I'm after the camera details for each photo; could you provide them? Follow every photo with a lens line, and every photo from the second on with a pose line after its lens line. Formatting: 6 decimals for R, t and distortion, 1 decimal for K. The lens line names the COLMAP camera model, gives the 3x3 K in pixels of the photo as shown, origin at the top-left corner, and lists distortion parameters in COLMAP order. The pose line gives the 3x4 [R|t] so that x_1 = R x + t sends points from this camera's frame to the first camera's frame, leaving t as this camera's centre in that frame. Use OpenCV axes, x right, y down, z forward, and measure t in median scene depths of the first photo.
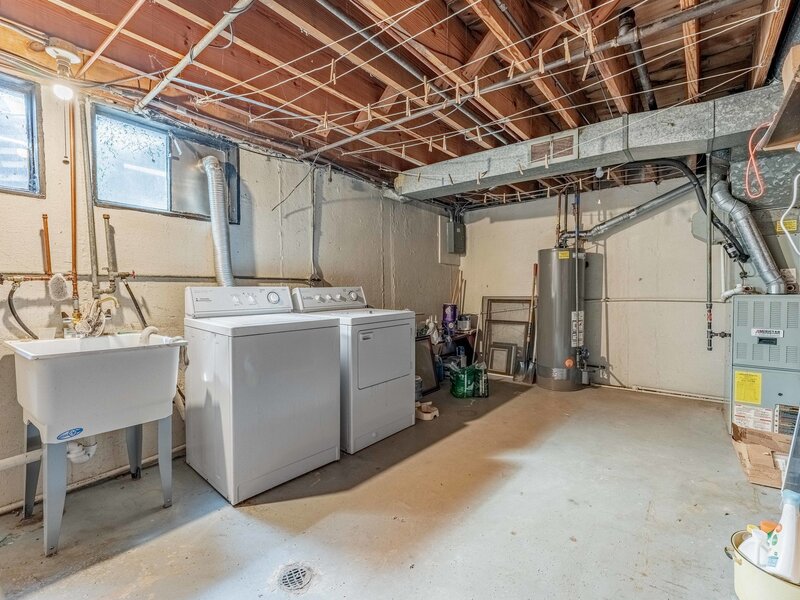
lens RADIAL K [[369.6, 0, 404.4], [0, 369.6, 296.0], [0, 0, 1]] dist [0.000763, 0.000145]
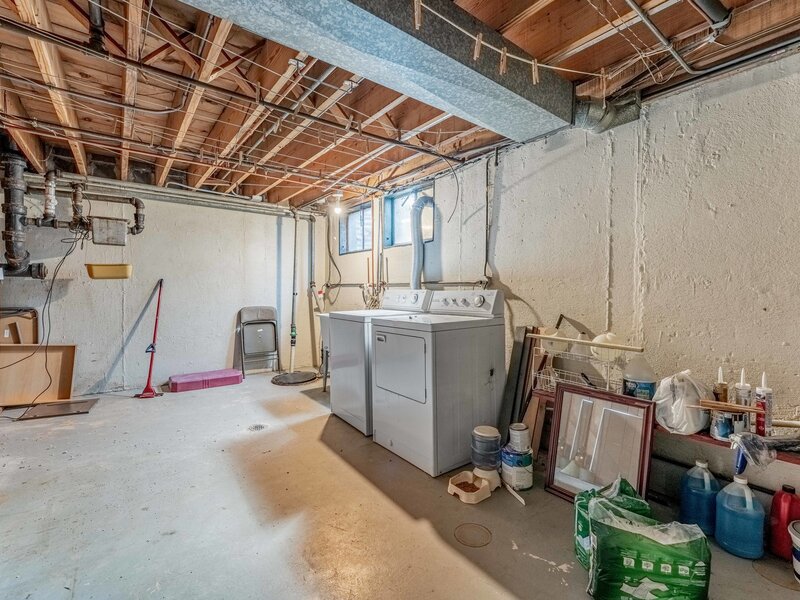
lens RADIAL K [[369.6, 0, 404.4], [0, 369.6, 296.0], [0, 0, 1]] dist [0.000763, 0.000145]
pose [[-0.227666, 0.013740, -0.973642, 0.840071], [-0.027641, 0.999406, 0.020567, -0.028633], [0.973347, 0.031595, -0.227151, 1.232066]]
